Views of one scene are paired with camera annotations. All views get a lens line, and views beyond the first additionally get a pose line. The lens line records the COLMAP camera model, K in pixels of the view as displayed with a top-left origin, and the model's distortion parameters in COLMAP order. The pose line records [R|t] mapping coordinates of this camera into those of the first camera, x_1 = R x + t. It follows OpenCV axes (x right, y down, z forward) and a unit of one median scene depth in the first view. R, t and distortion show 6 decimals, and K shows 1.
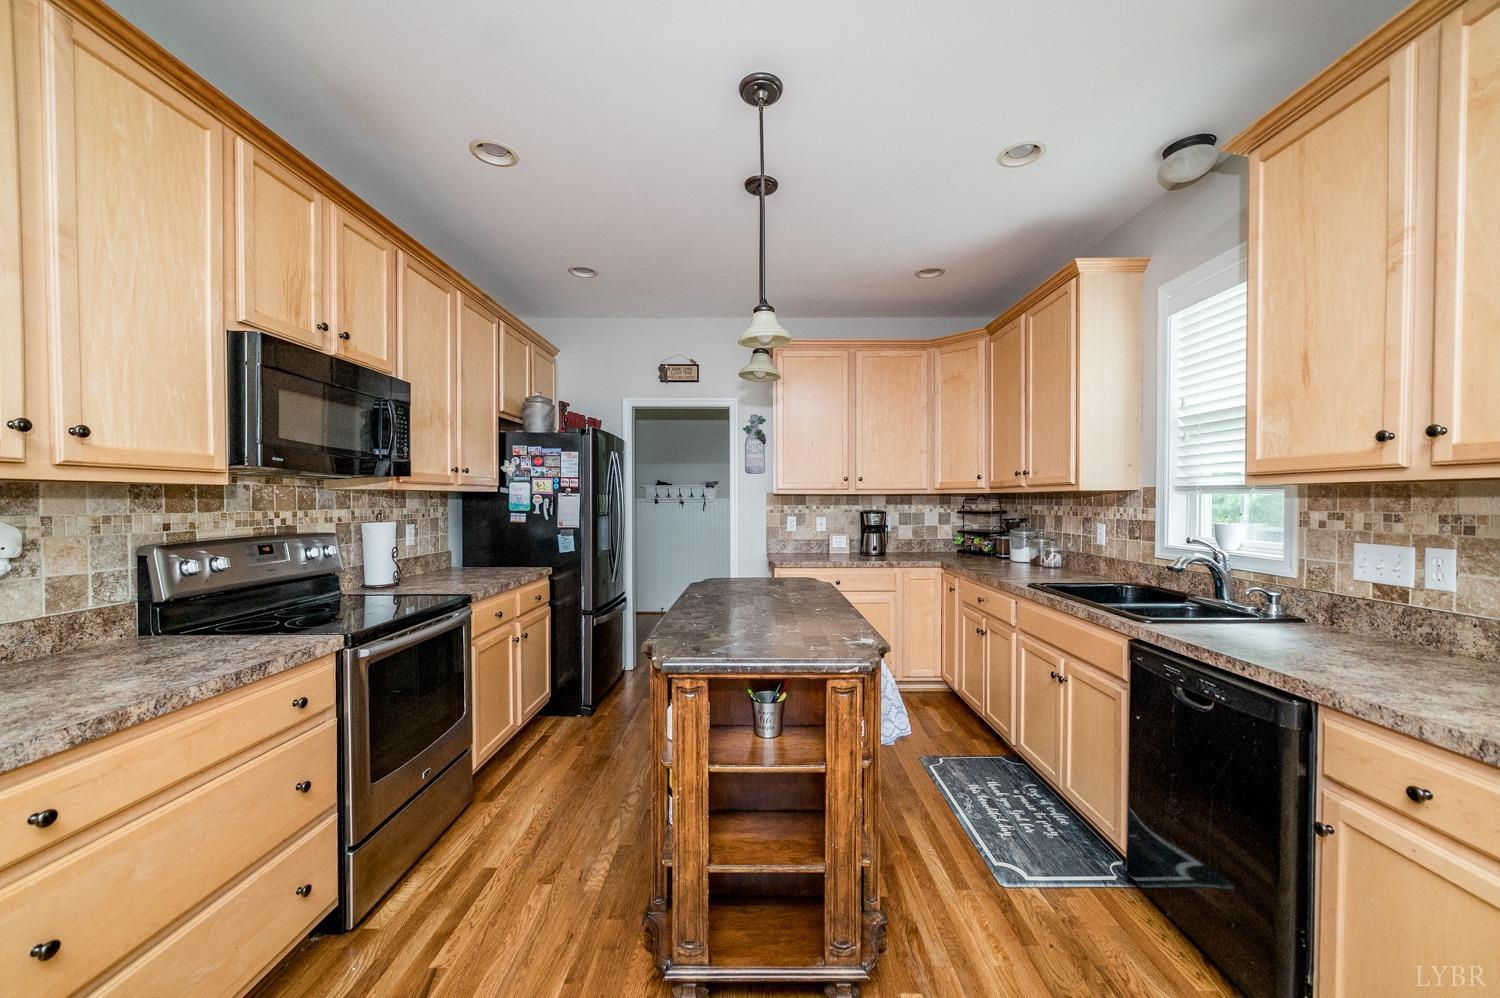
lens RADIAL K [[580.1, 0, 750.3], [0, 580.1, 512.3], [0, 0, 1]] dist [0.001471, -0.000231]
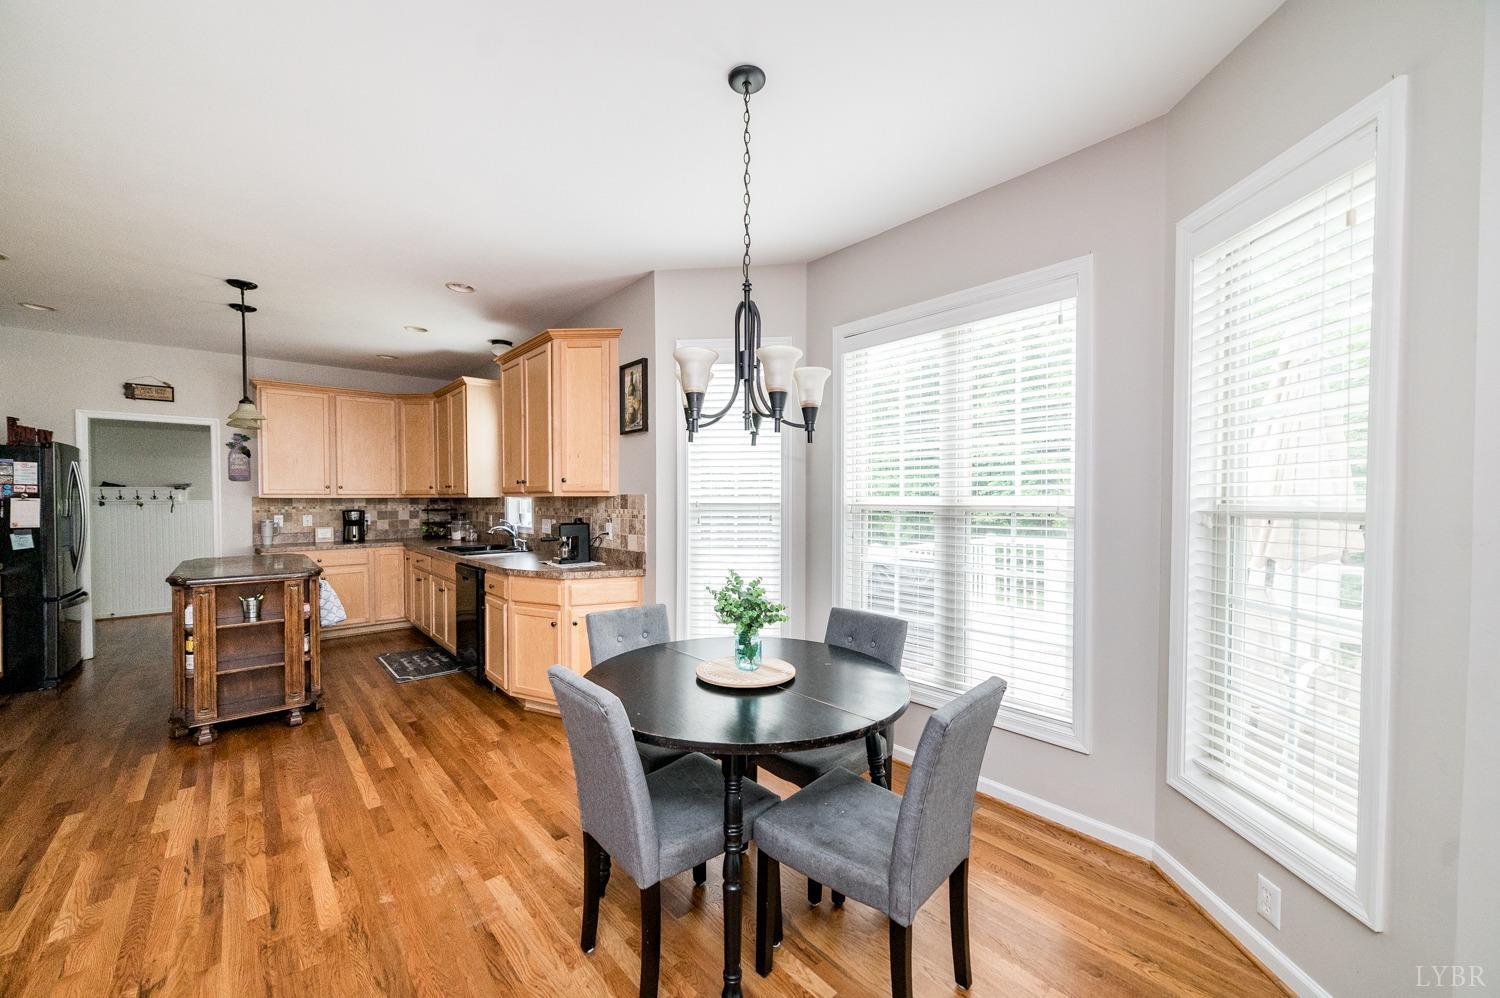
lens RADIAL K [[580.1, 0, 755.7], [0, 580.1, 508.6], [0, 0, 1]] dist [0.001471, -0.000231]
pose [[0.740219, -0.012154, 0.672256, -0.014703], [0.014808, 0.999889, 0.001773, 0.008578], [-0.672203, 0.008642, 0.740316, -0.939464]]
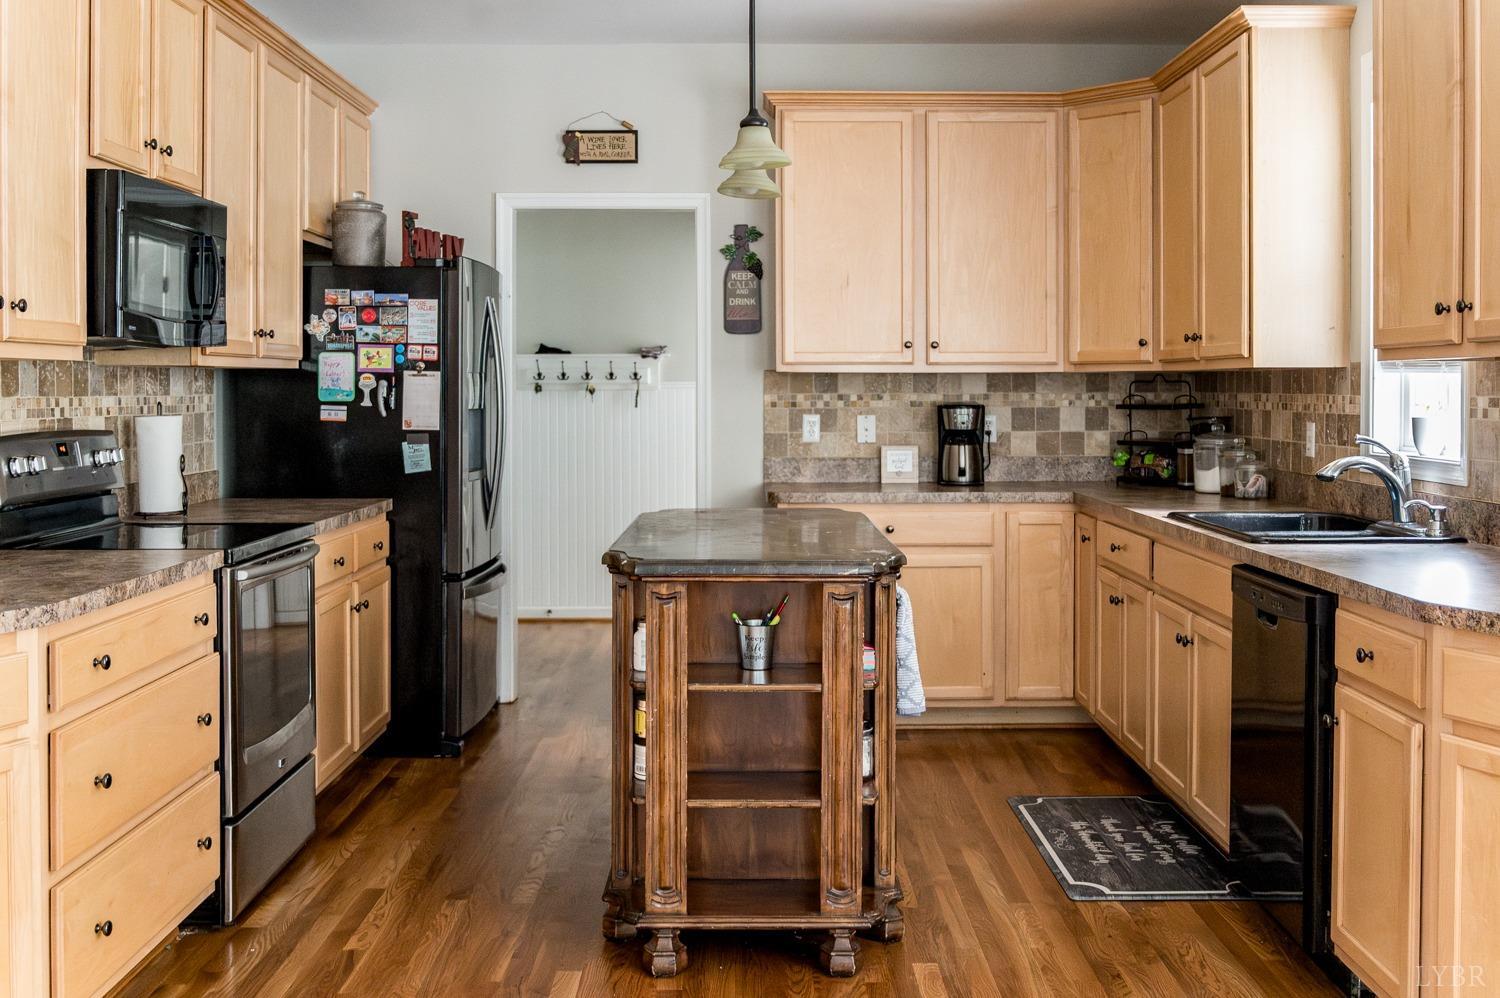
lens RADIAL K [[1566.1, 0, 734.6], [0, 1566.1, 401.5], [0, 0, 1]] dist [-0.043263, 0.000000]
pose [[0.999998, 0.000793, 0.001819, -0.002646], [-0.000770, 0.999921, -0.012555, 0.019129], [-0.001829, 0.012553, 0.999920, -0.631494]]
